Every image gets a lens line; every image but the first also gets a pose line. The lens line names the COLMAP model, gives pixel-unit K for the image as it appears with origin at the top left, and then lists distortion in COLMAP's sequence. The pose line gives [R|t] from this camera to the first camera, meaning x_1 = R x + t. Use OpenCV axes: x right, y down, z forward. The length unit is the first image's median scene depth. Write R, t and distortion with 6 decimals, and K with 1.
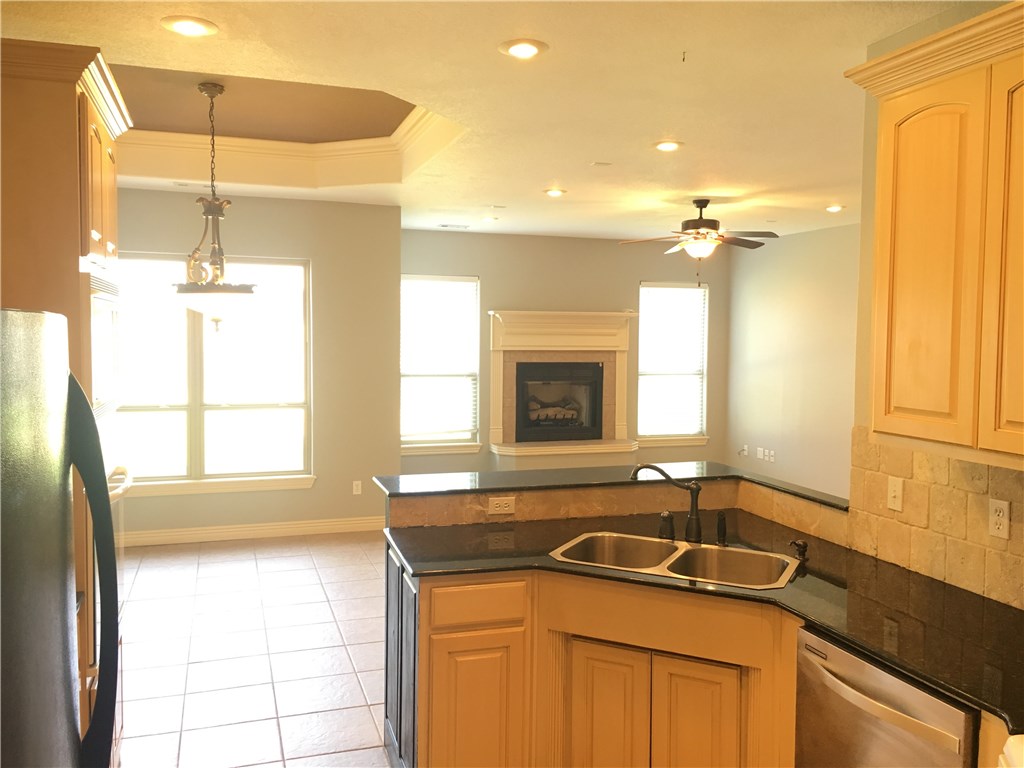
lens RADIAL K [[844.4, 0, 512.0], [0, 844.4, 384.0], [0, 0, 1]] dist [0.036340, -0.003231]
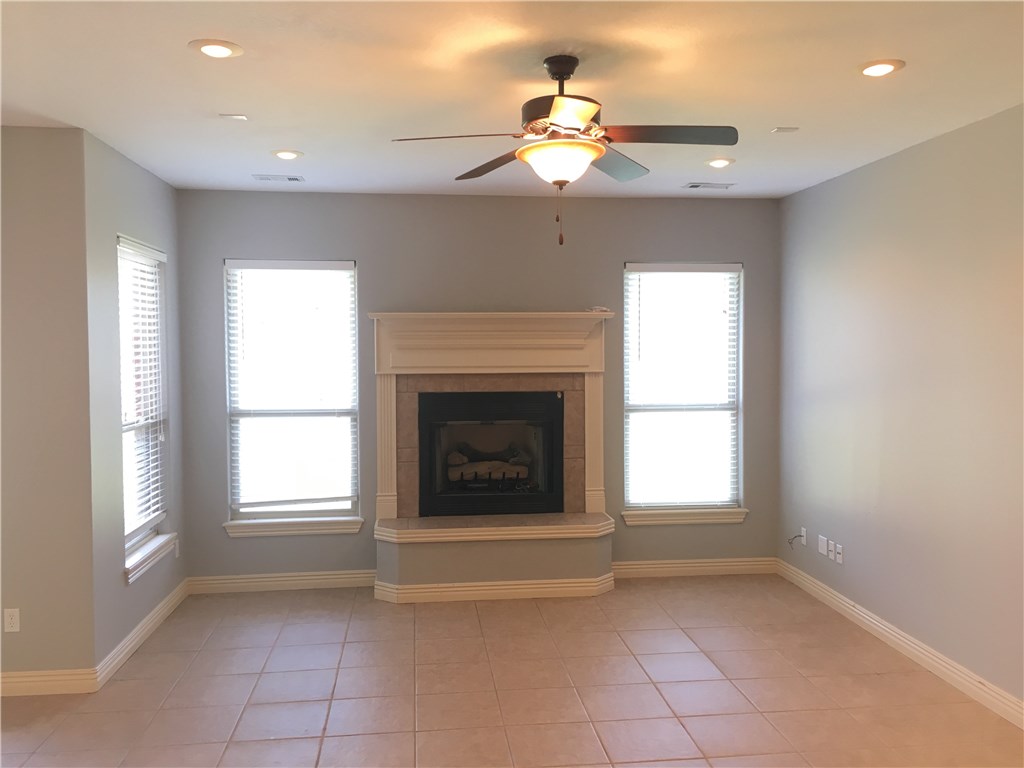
lens RADIAL K [[844.4, 0, 512.0], [0, 844.4, 384.0], [0, 0, 1]] dist [0.036340, -0.003231]
pose [[0.978413, -0.006051, -0.206573, 0.201431], [0.002302, 0.999828, -0.018387, -0.019589], [0.206648, 0.017514, 0.978259, 0.370361]]
